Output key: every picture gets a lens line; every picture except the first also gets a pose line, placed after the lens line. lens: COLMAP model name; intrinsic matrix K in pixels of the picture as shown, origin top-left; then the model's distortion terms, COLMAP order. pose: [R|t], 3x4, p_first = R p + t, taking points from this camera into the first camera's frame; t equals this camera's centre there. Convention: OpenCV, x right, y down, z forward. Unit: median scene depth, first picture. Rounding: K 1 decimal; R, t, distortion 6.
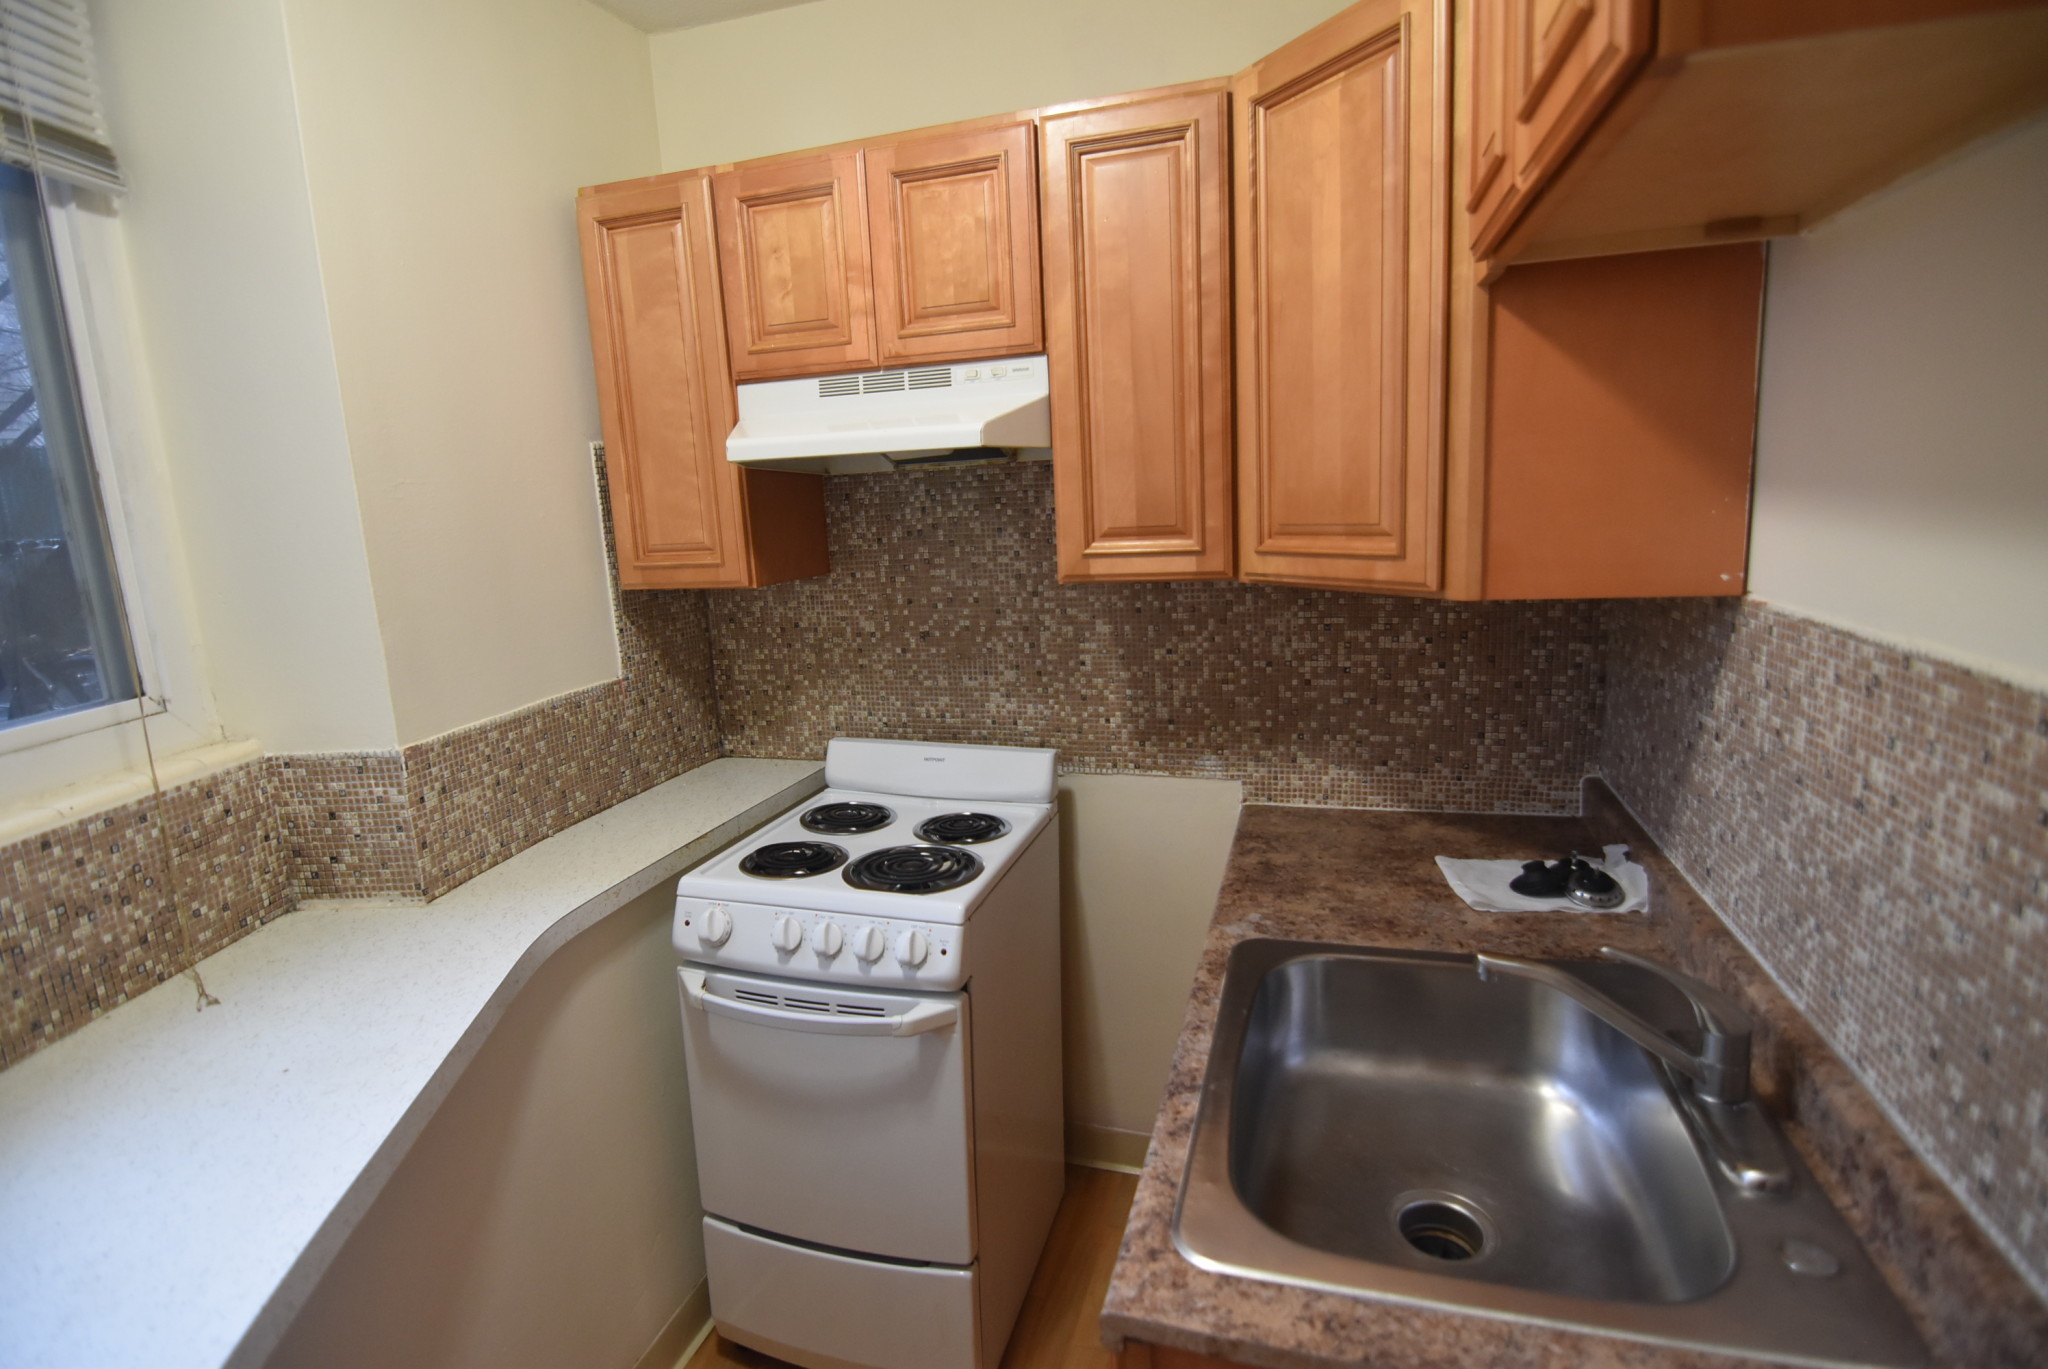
lens RADIAL K [[989.4, 0, 1021.4], [0, 989.4, 677.7], [0, 0, 1]] dist [-0.023210, -0.003153]
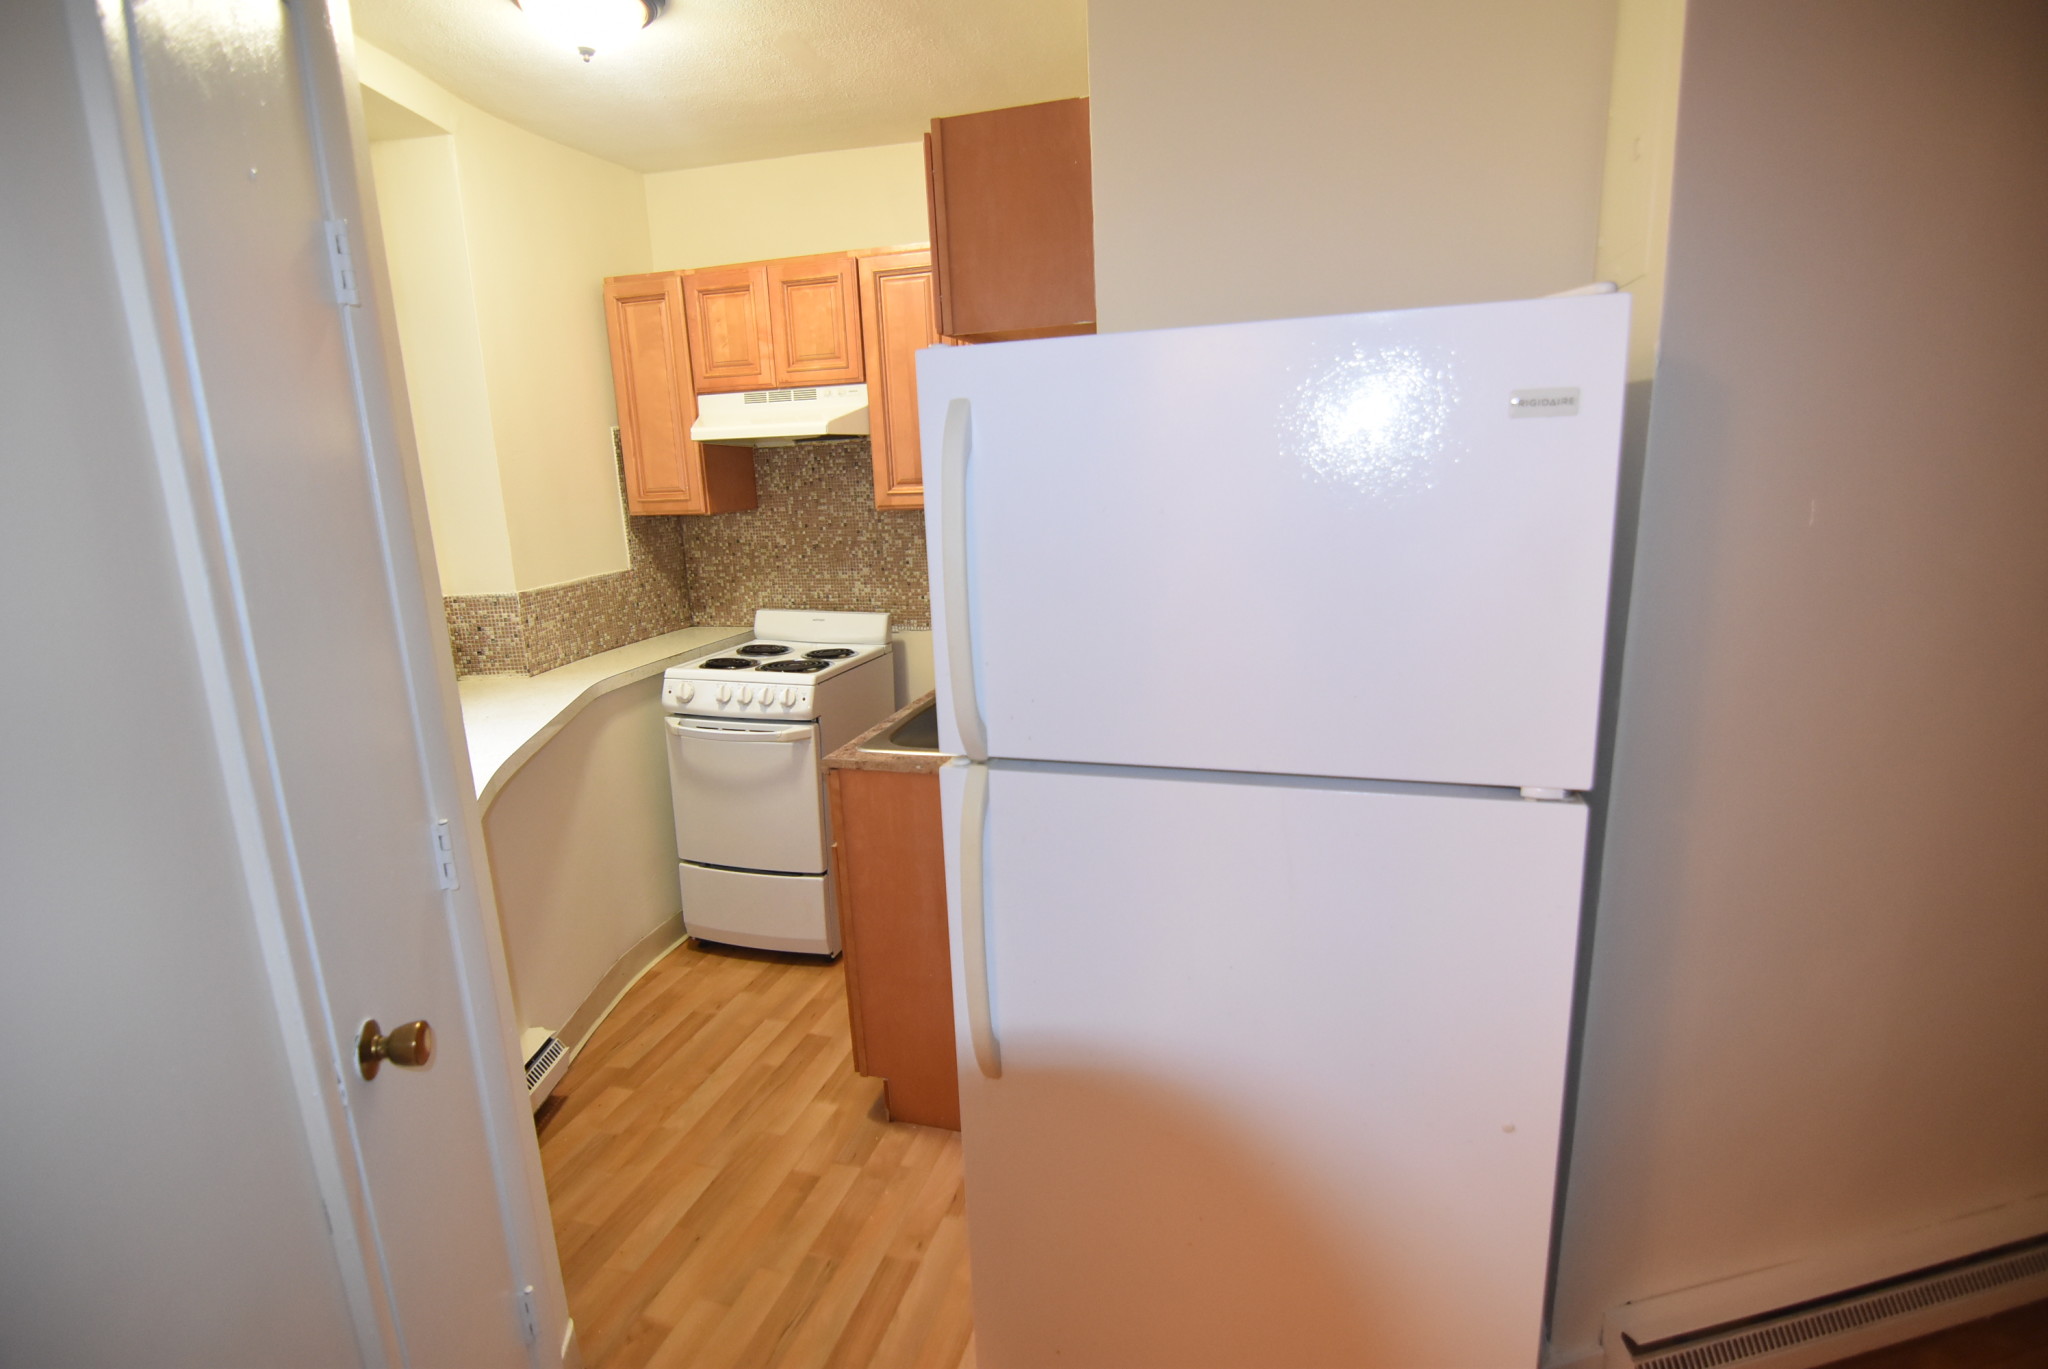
lens RADIAL K [[989.4, 0, 1026.9], [0, 989.4, 684.5], [0, 0, 1]] dist [-0.023210, -0.003153]
pose [[0.999764, 0.006583, 0.020712, 0.268379], [-0.007376, 0.999233, 0.038451, 0.146134], [-0.020443, -0.038595, 0.999046, -0.793181]]
